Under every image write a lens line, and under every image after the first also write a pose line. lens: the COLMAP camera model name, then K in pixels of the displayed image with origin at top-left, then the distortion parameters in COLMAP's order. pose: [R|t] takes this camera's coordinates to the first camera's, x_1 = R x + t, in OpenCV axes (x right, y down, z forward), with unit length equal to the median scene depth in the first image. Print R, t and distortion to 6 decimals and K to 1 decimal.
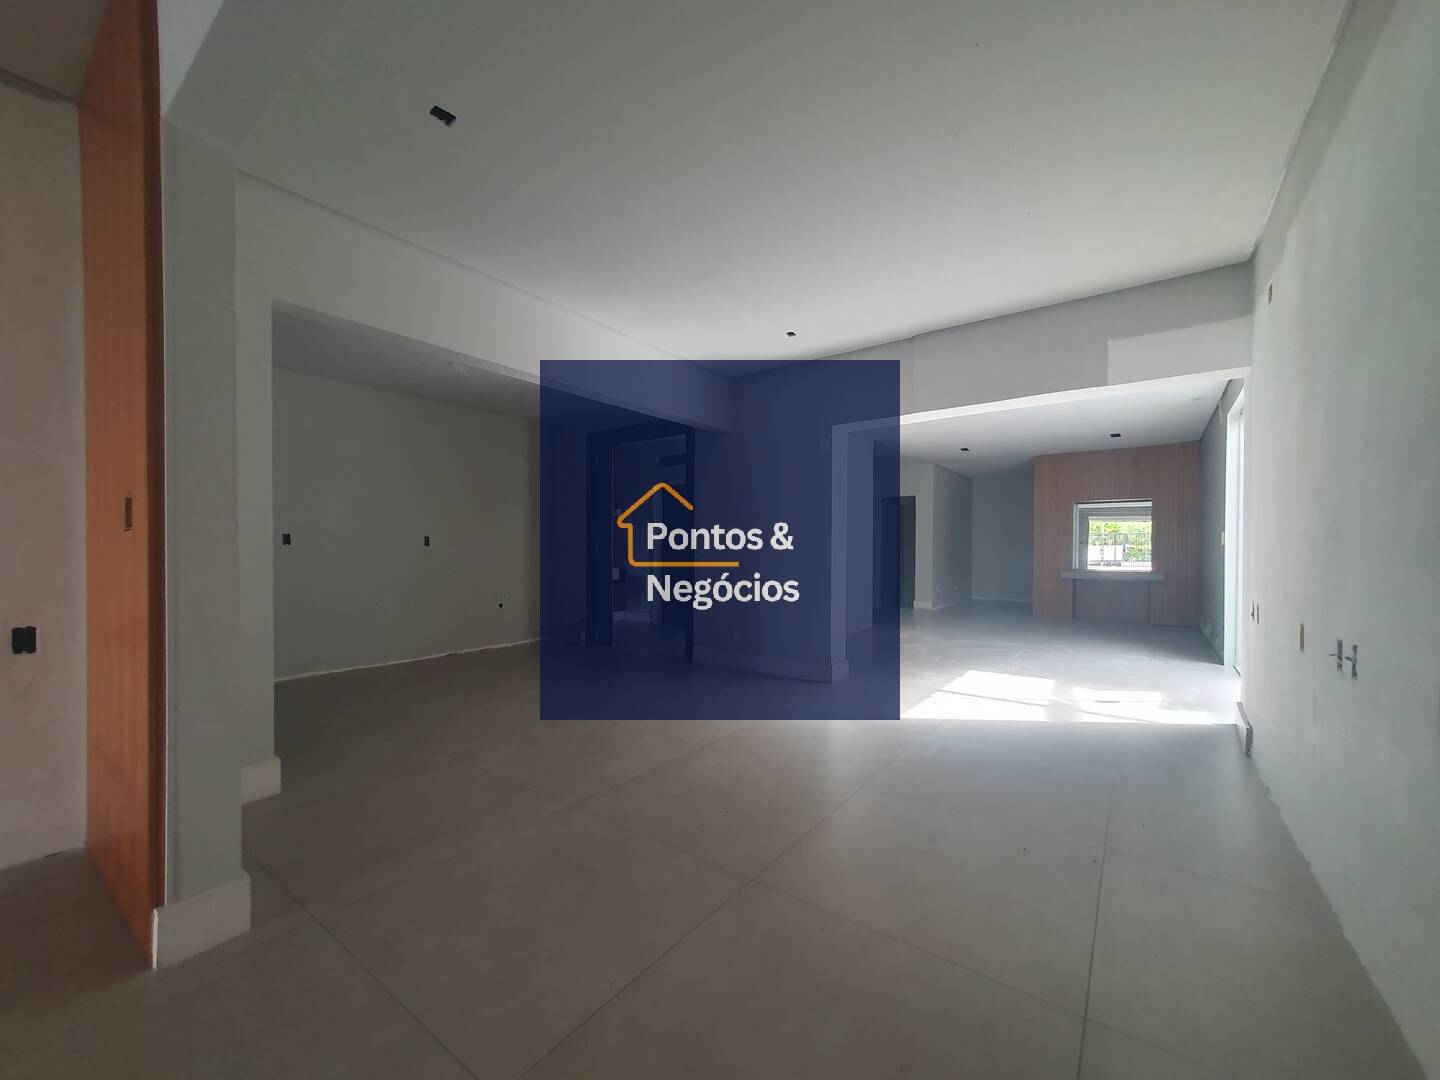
lens RADIAL K [[572.9, 0, 716.6], [0, 572.9, 544.4], [0, 0, 1]] dist [0.000172, 0.000021]
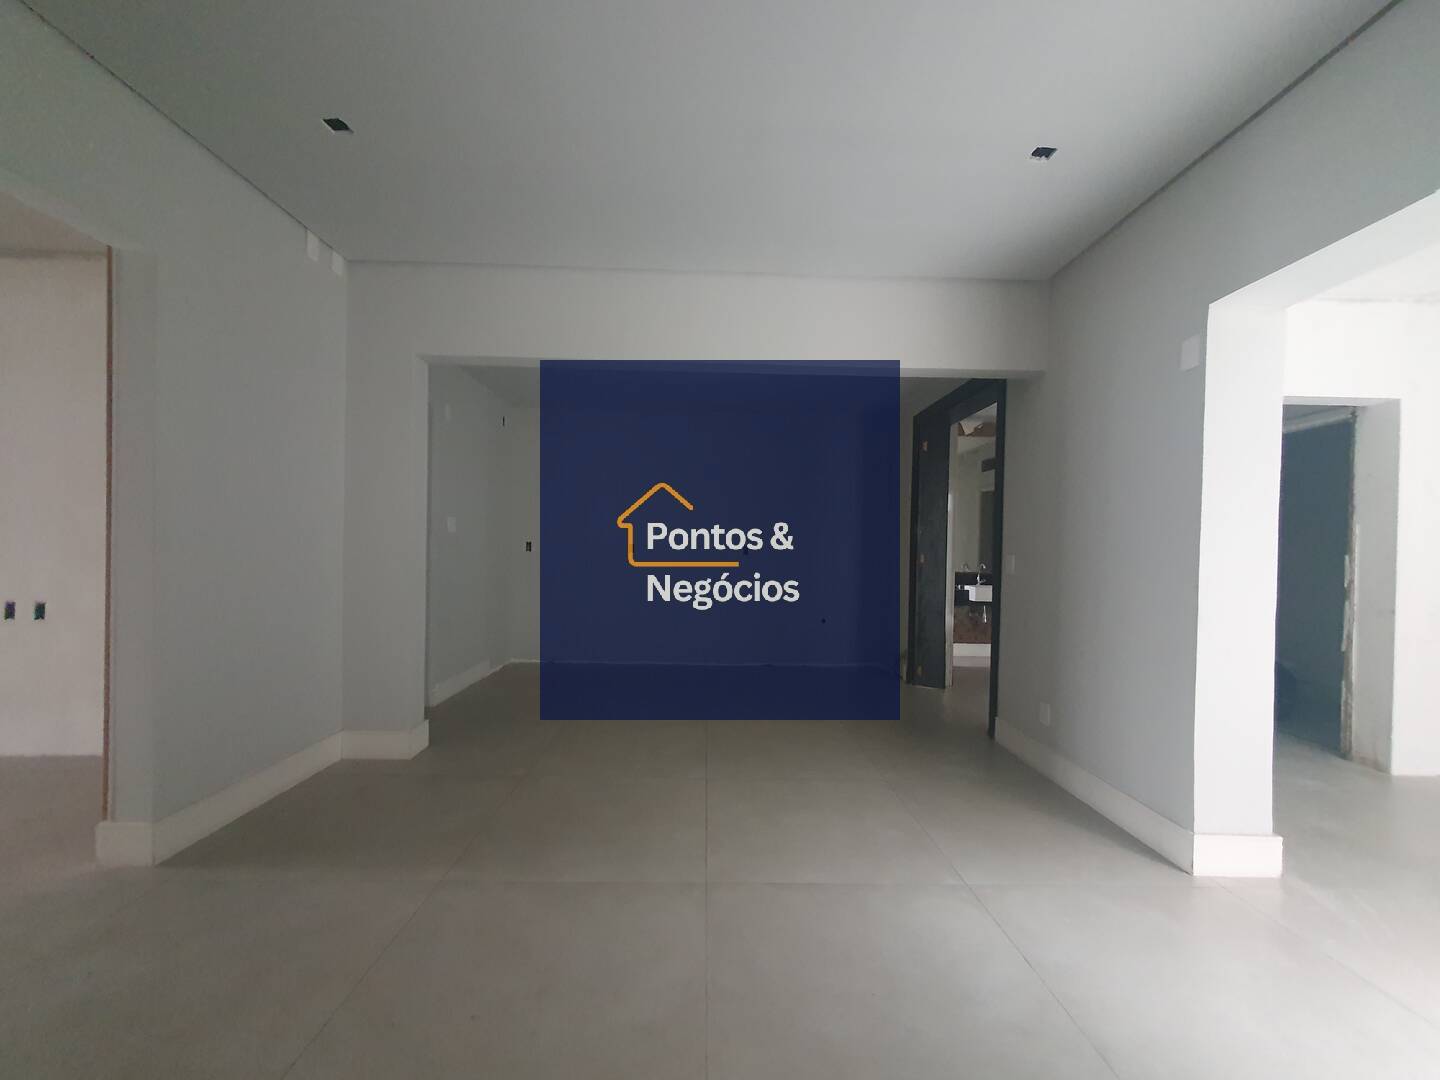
lens RADIAL K [[572.9, 0, 719.6], [0, 572.9, 545.1], [0, 0, 1]] dist [0.000172, 0.000021]
pose [[0.616383, -0.003278, -0.787440, 0.322012], [-0.011936, 0.999838, -0.013505, -0.004237], [0.787356, 0.017723, 0.616243, 0.412030]]
